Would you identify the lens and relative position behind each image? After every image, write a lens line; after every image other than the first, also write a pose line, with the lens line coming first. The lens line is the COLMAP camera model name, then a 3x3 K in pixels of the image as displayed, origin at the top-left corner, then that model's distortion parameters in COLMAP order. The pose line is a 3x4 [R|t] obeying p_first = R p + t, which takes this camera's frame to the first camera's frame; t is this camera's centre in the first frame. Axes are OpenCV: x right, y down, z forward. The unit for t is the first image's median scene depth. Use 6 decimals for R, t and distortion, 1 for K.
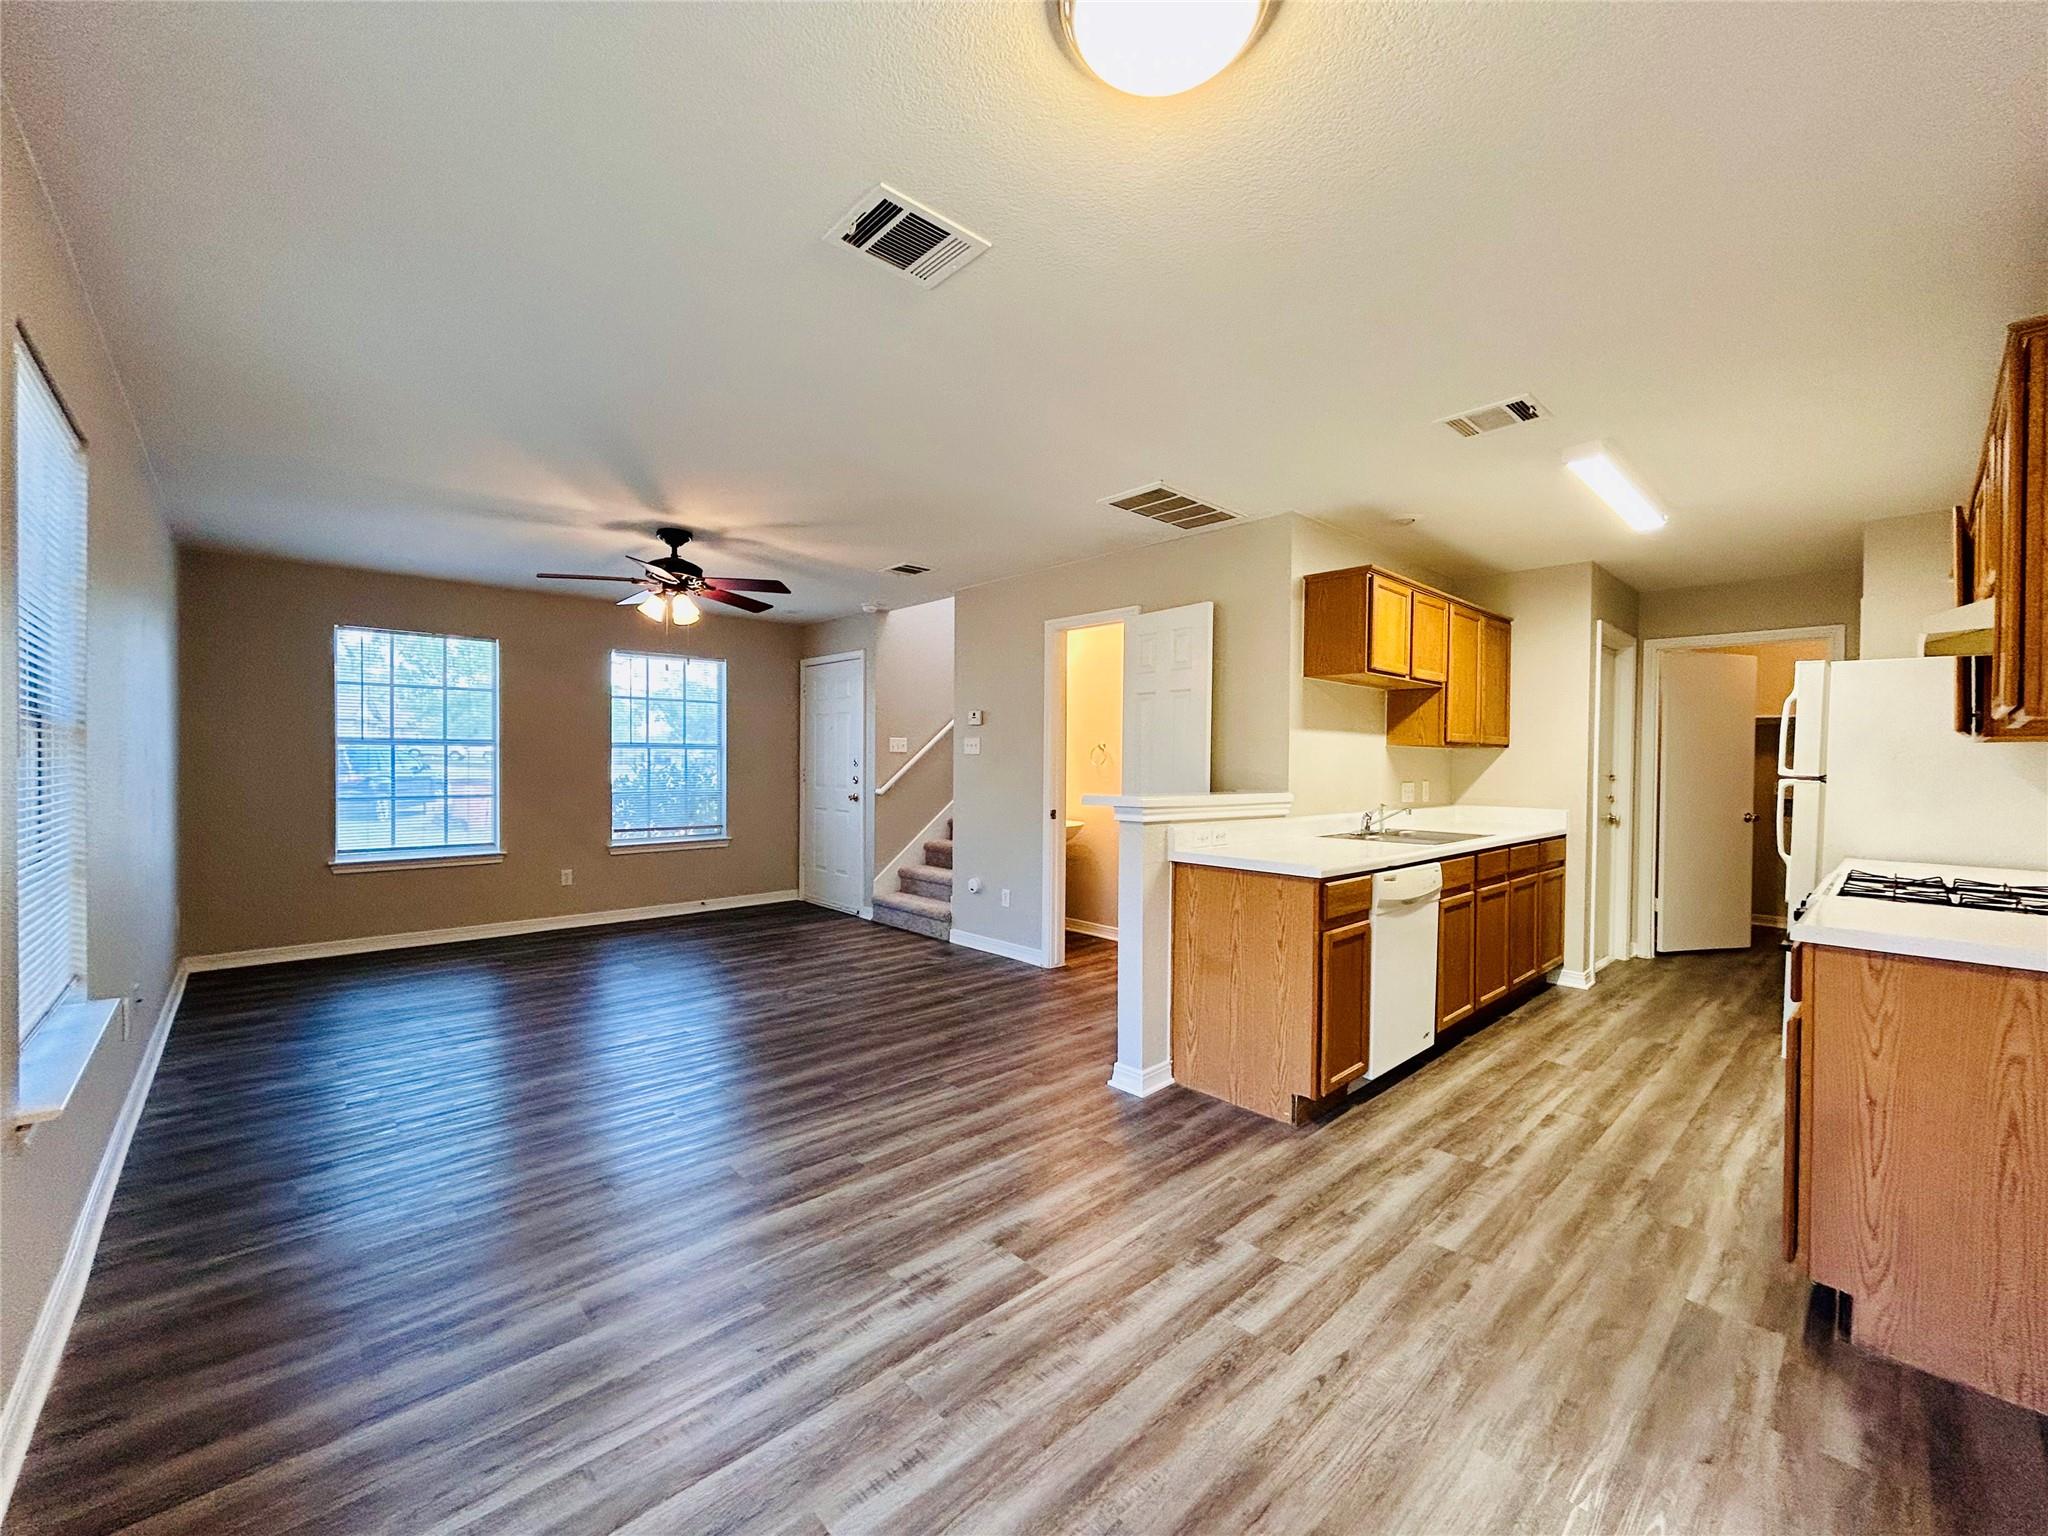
lens RADIAL K [[822.5, 0, 1026.3], [0, 822.5, 768.0], [0, 0, 1]] dist [-0.001813, 0.000209]
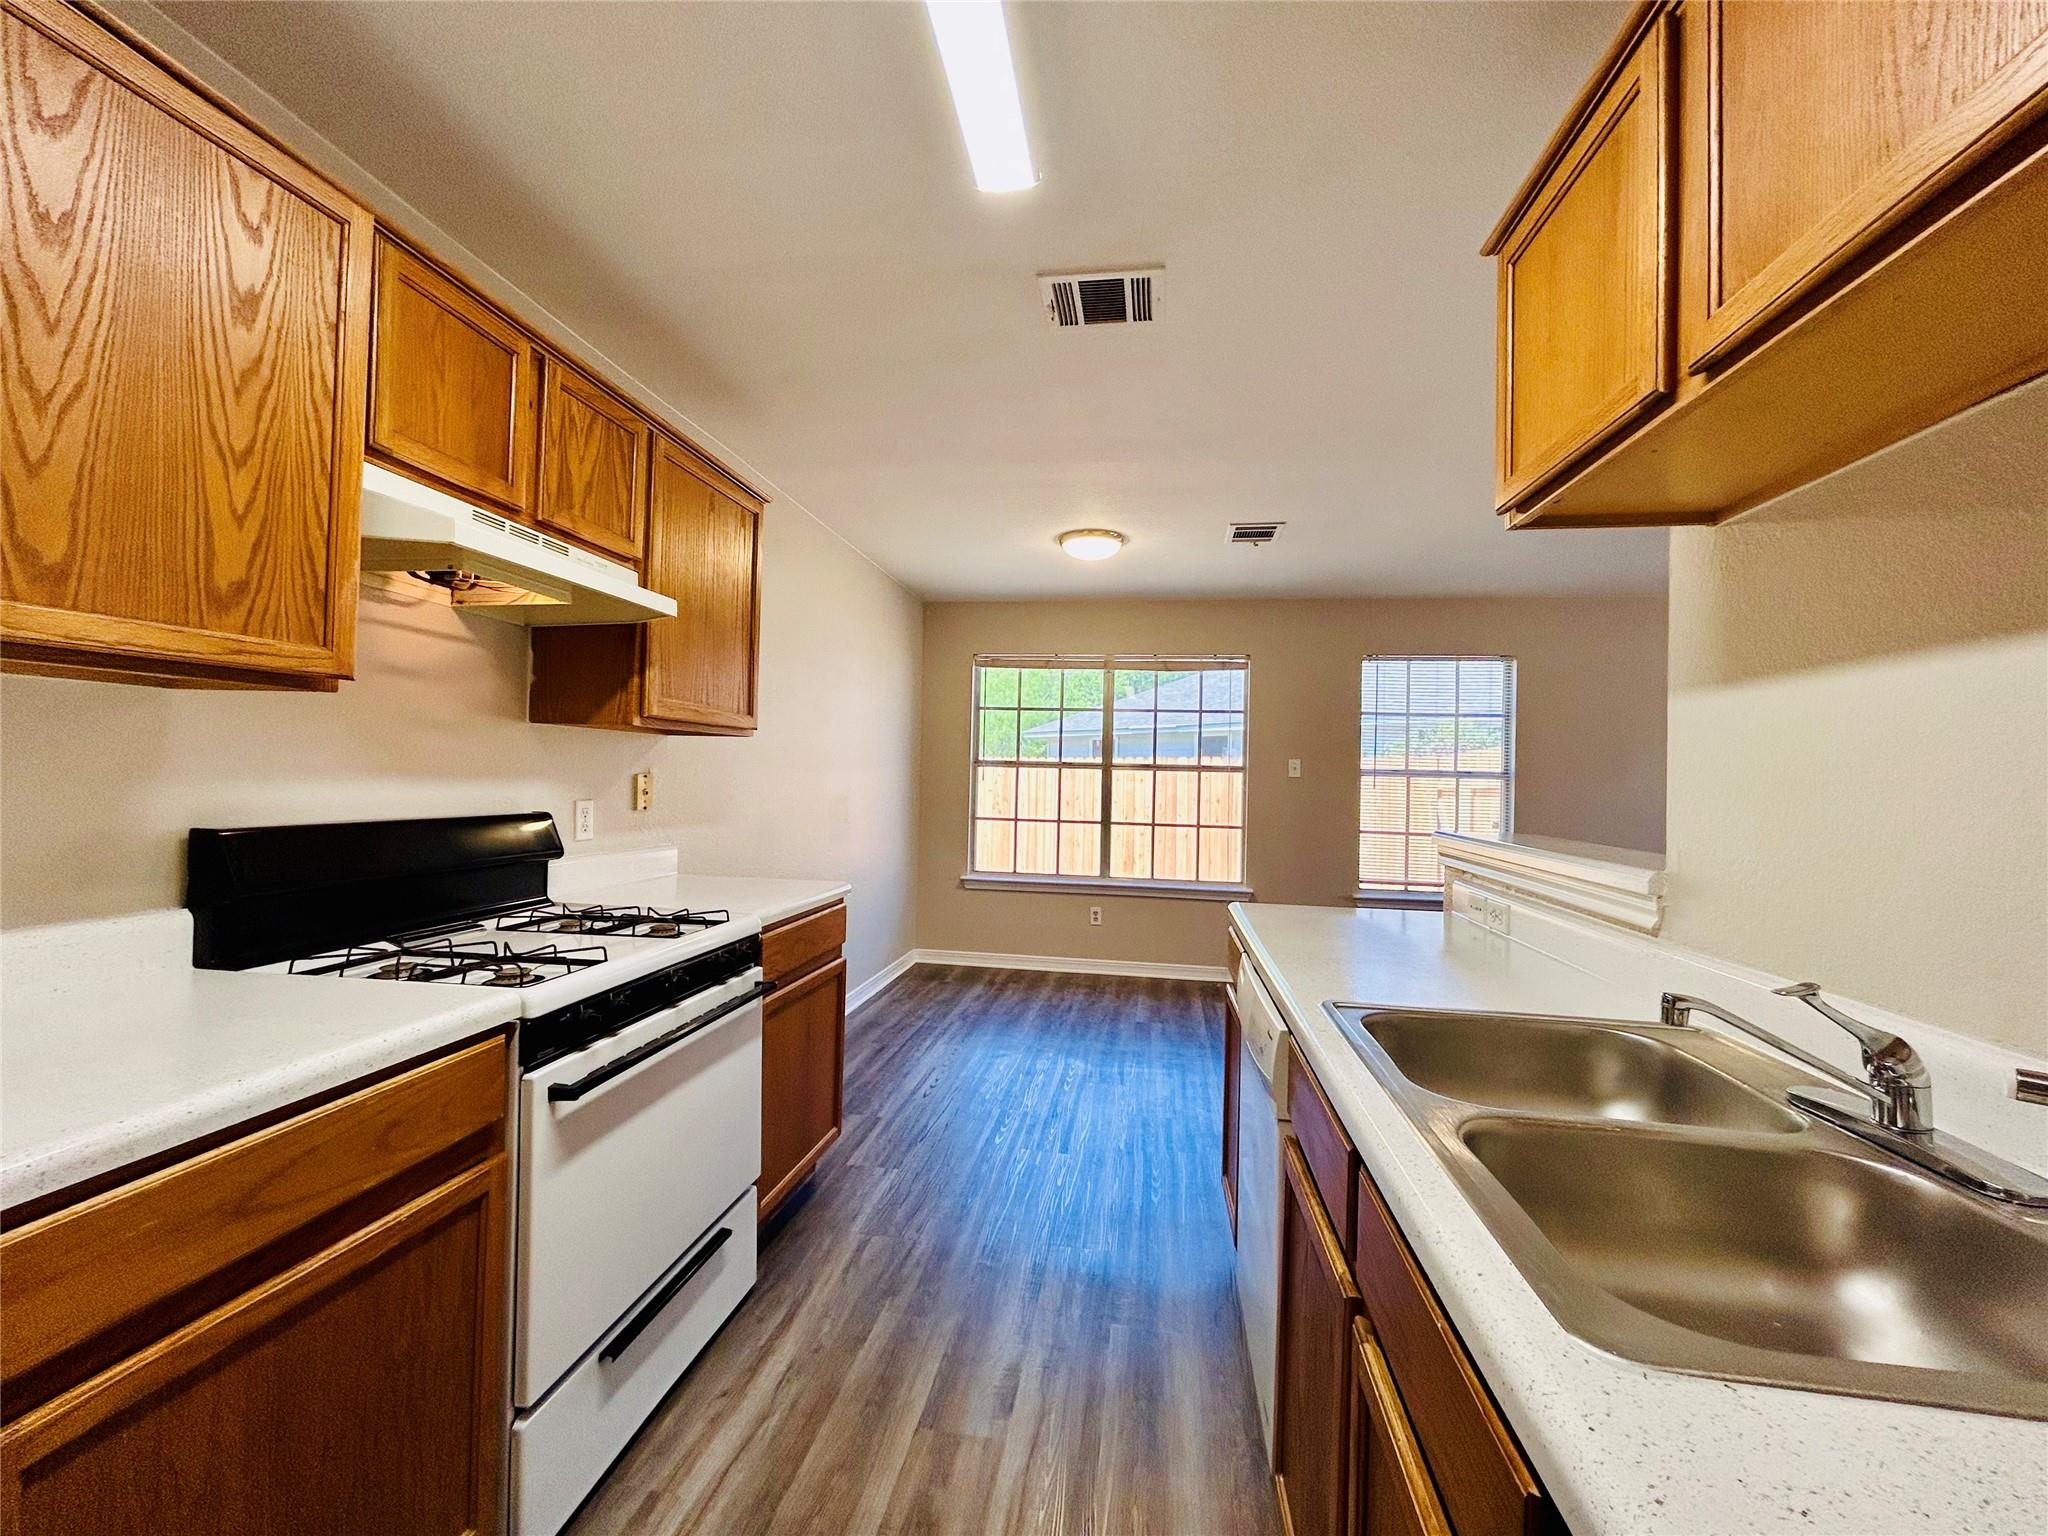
lens RADIAL K [[822.5, 0, 1026.3], [0, 822.5, 768.0], [0, 0, 1]] dist [-0.001813, 0.000209]
pose [[-0.783846, -0.038262, -0.619776, 0.807091], [-0.039259, 0.999157, -0.012031, -0.000796], [0.619713, 0.014901, -0.784687, 1.172211]]
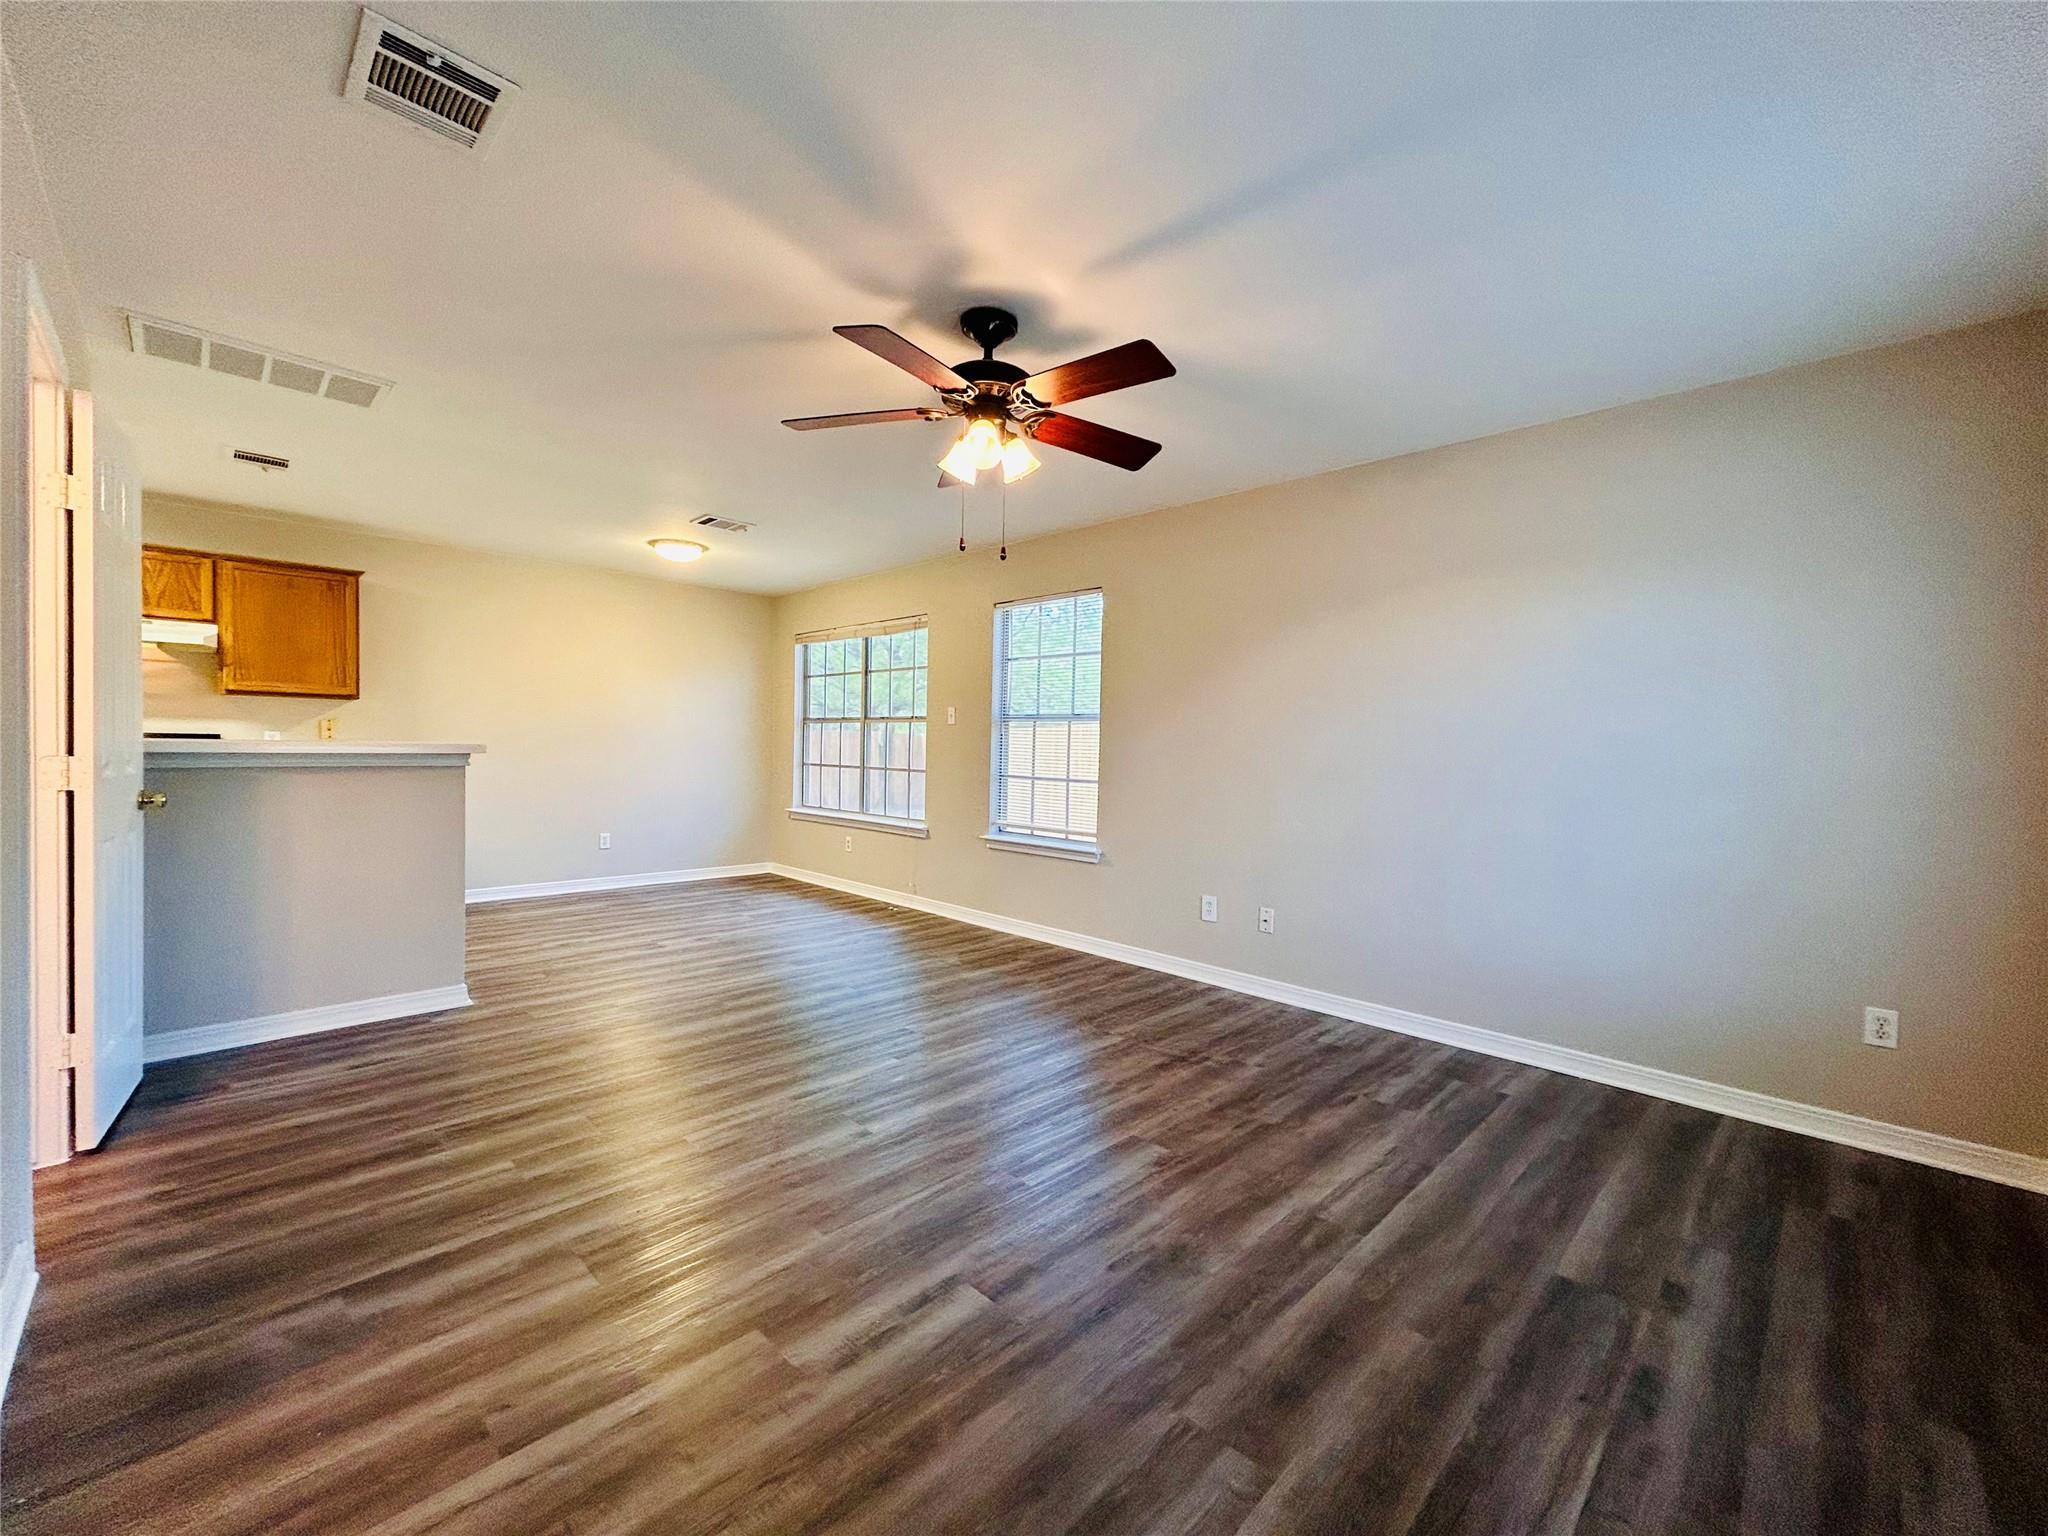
lens RADIAL K [[822.5, 0, 1026.3], [0, 822.5, 768.0], [0, 0, 1]] dist [-0.001813, 0.000209]
pose [[-0.998702, -0.031306, -0.040171, -0.518613], [-0.032637, 0.998926, 0.032897, 0.005462], [0.039098, 0.034166, -0.998651, 1.867403]]
